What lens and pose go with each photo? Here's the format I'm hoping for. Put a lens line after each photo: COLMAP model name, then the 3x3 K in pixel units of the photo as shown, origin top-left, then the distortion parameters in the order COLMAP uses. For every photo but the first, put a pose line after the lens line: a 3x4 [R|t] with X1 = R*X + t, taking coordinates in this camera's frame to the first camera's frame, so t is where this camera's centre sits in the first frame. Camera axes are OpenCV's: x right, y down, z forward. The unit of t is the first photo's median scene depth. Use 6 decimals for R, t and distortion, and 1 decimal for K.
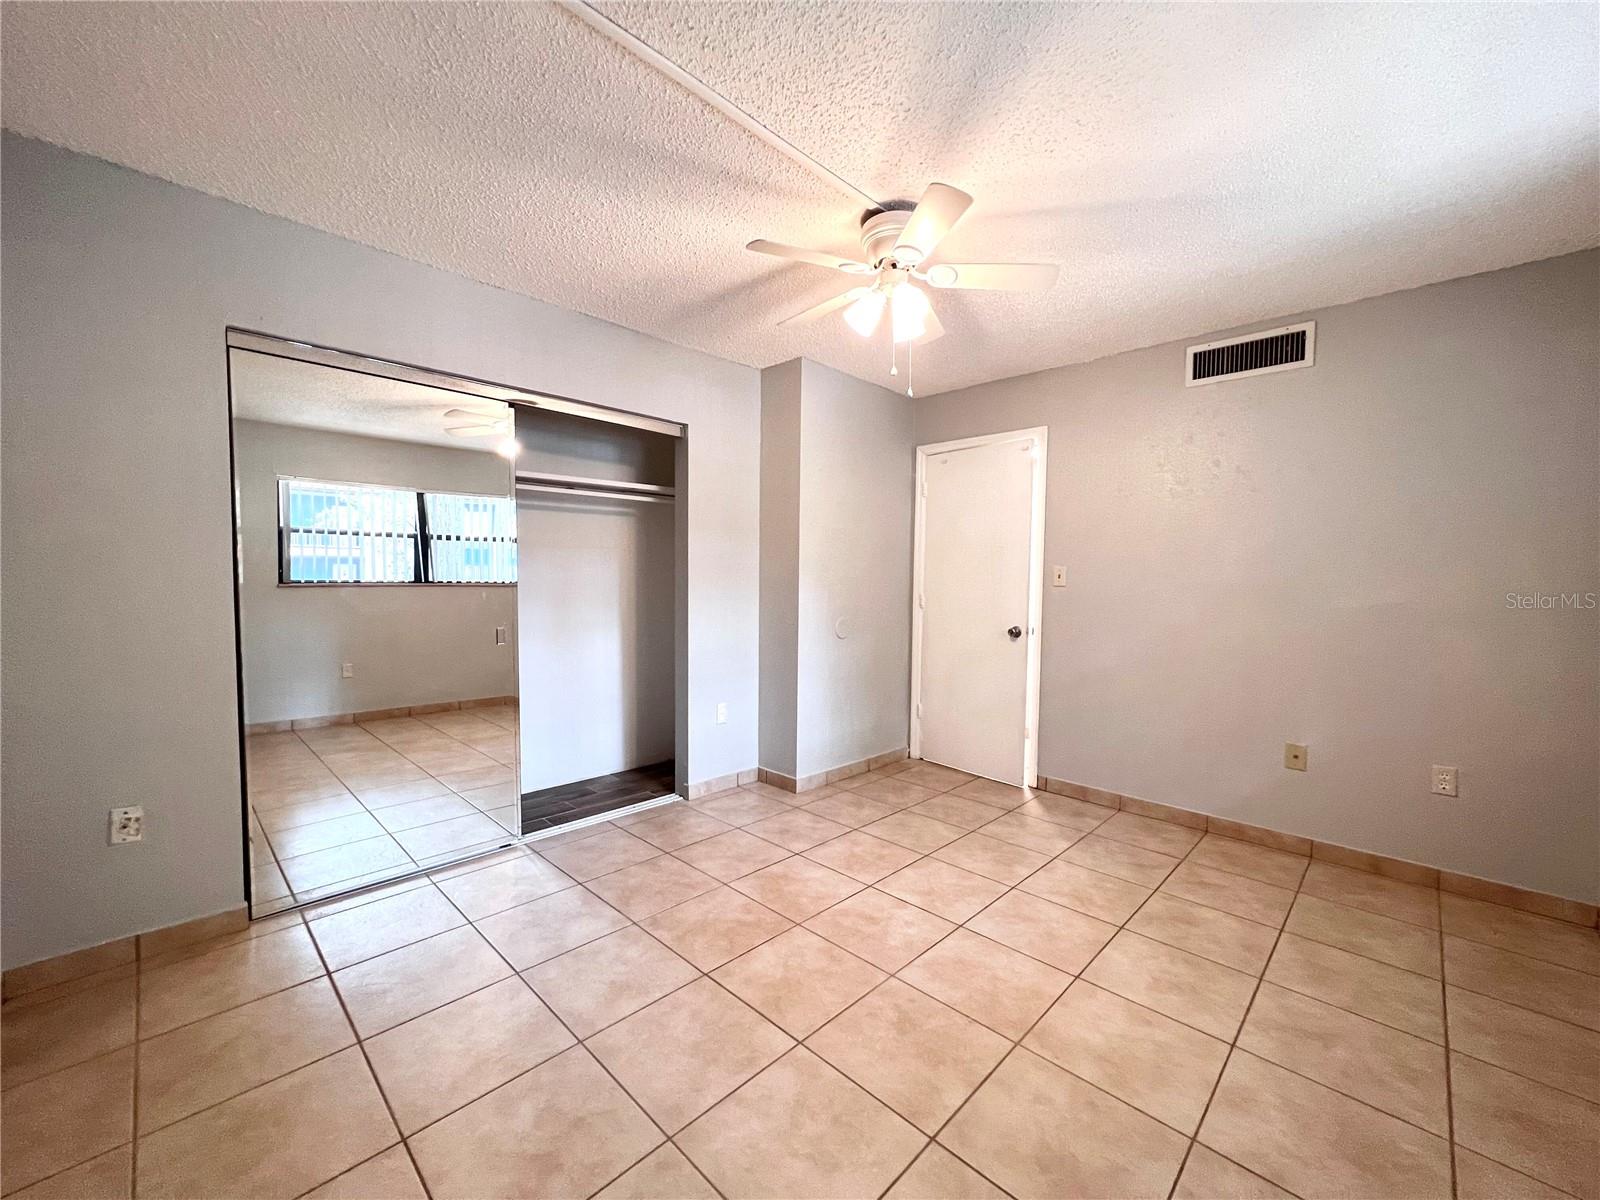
lens RADIAL K [[638.5, 0, 798.8], [0, 638.5, 602.1], [0, 0, 1]] dist [-0.002047, 0.000588]
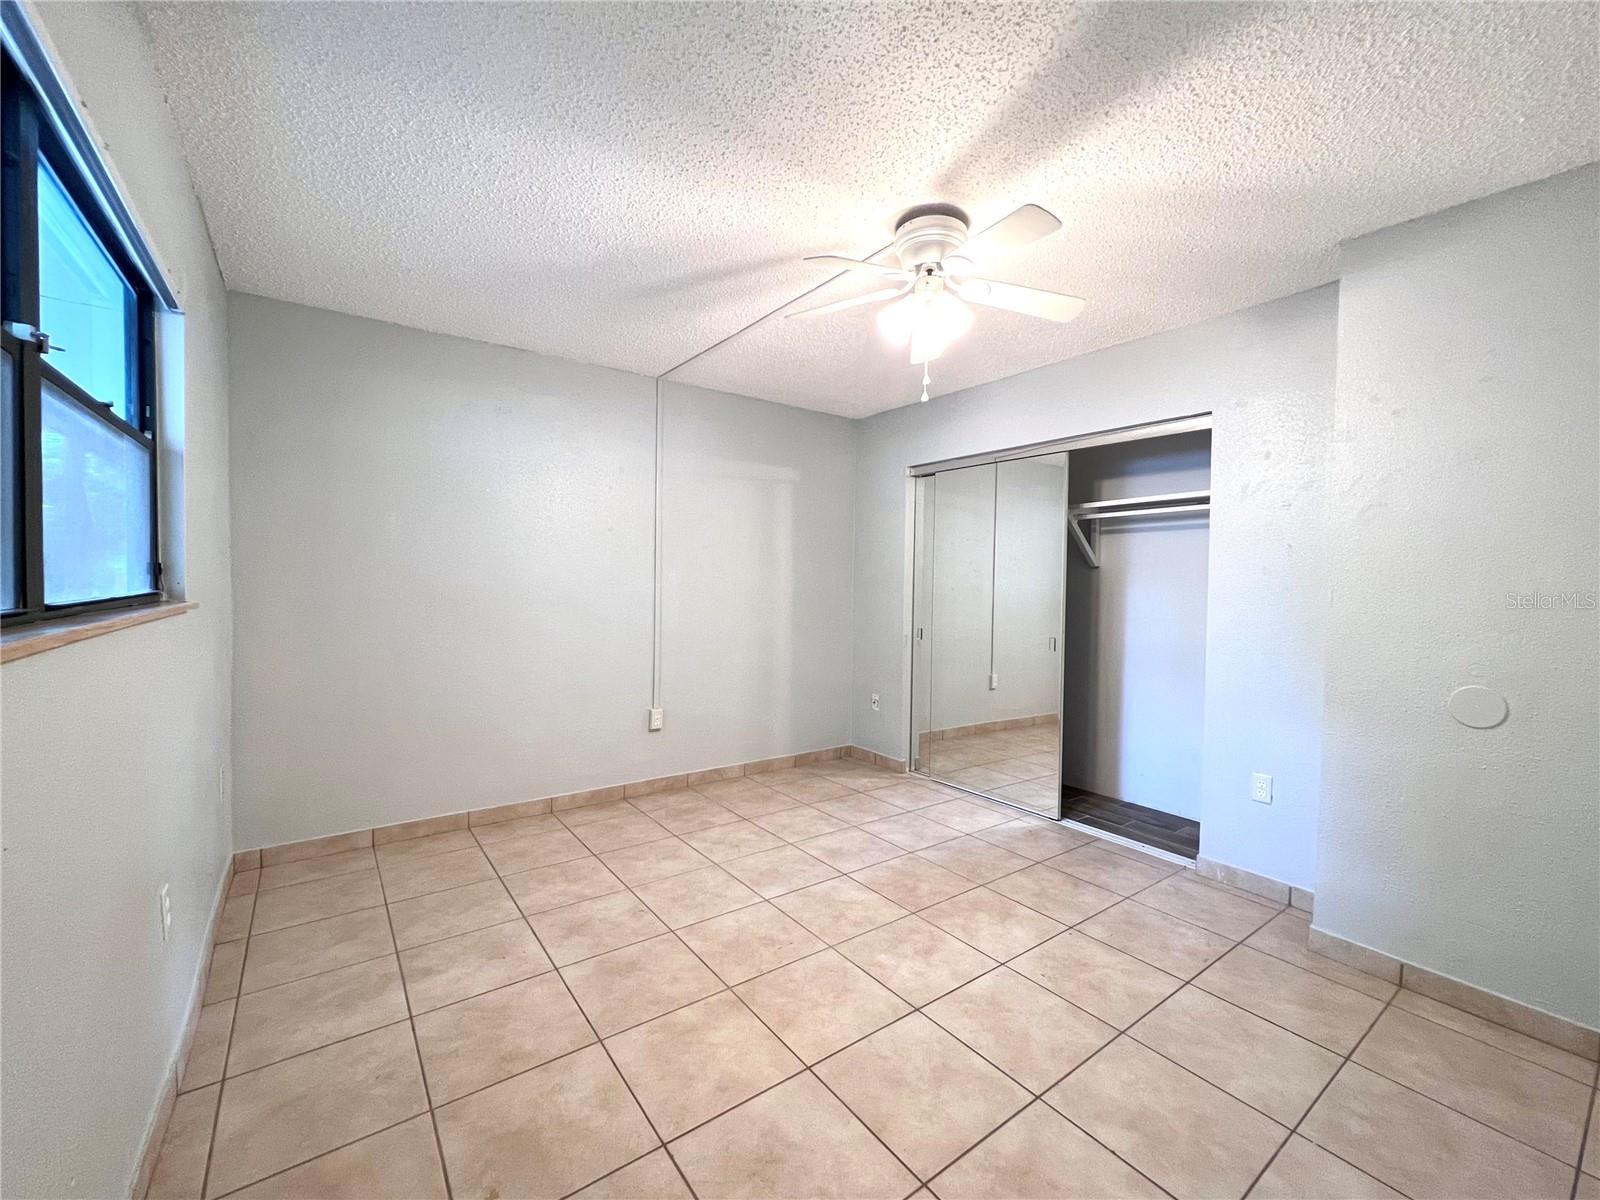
lens RADIAL K [[638.5, 0, 795.7], [0, 638.5, 598.4], [0, 0, 1]] dist [-0.002047, 0.000588]
pose [[-0.149874, 0.010569, -0.988649, 1.082931], [-0.055975, 0.998248, 0.019157, -0.041734], [0.987119, 0.058211, -0.149019, 0.915779]]
